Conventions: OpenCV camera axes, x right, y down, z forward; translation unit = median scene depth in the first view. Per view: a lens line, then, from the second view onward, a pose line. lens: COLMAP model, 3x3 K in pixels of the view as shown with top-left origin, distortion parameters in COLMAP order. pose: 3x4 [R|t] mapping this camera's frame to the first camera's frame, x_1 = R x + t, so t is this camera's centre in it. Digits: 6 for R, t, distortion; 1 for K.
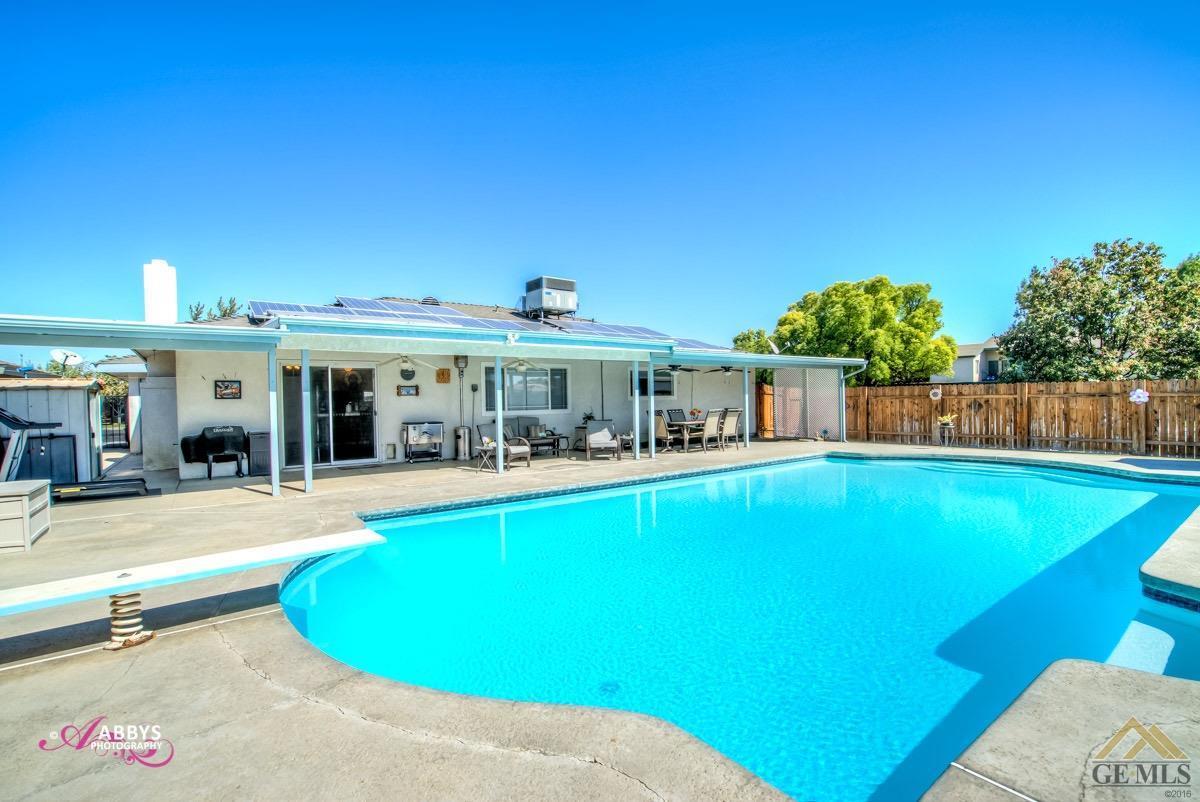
lens RADIAL K [[536.0, 0, 584.7], [0, 536.0, 401.4], [0, 0, 1]] dist [-0.000341, 0.000313]
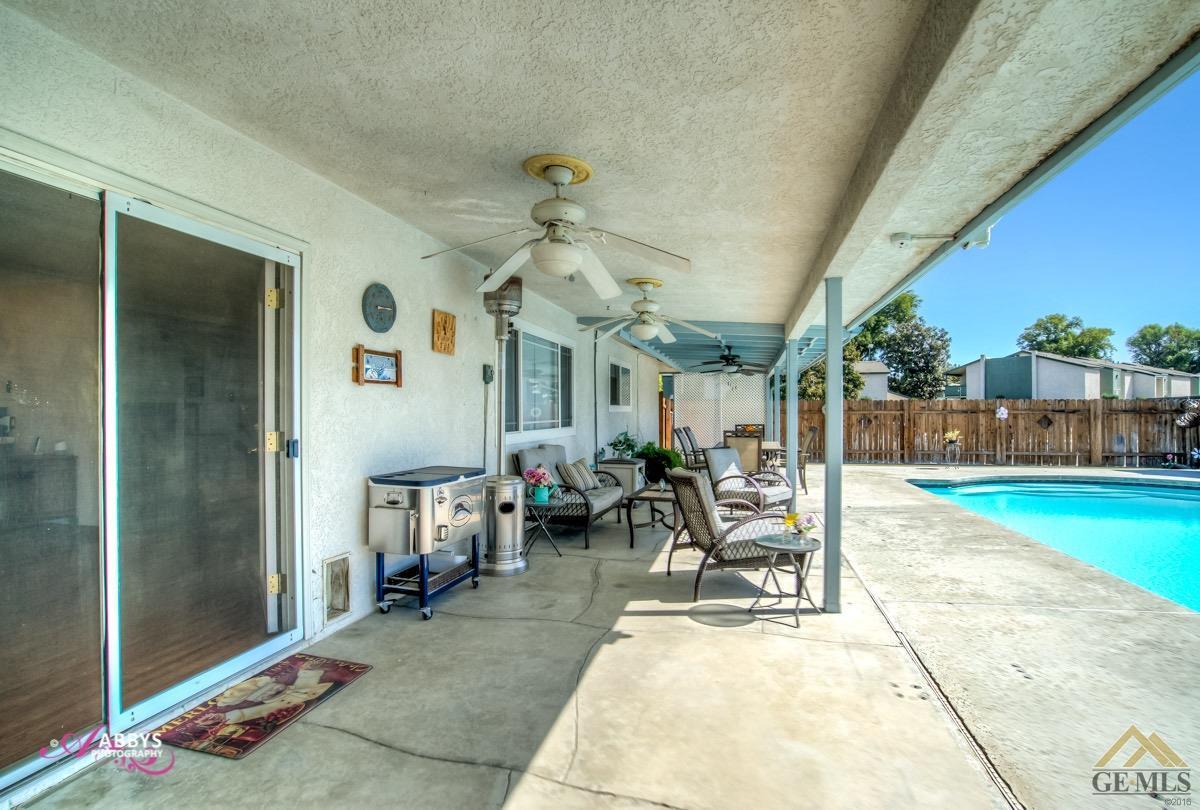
lens RADIAL K [[560.9, 0, 600.0], [0, 560.9, 405.0], [0, 0, 1]] dist [-0.000953, -0.000110]
pose [[0.762124, 0.020502, 0.647106, -0.392786], [-0.007304, 0.999707, -0.023072, 0.006341], [-0.647390, 0.012858, 0.762051, 0.620163]]
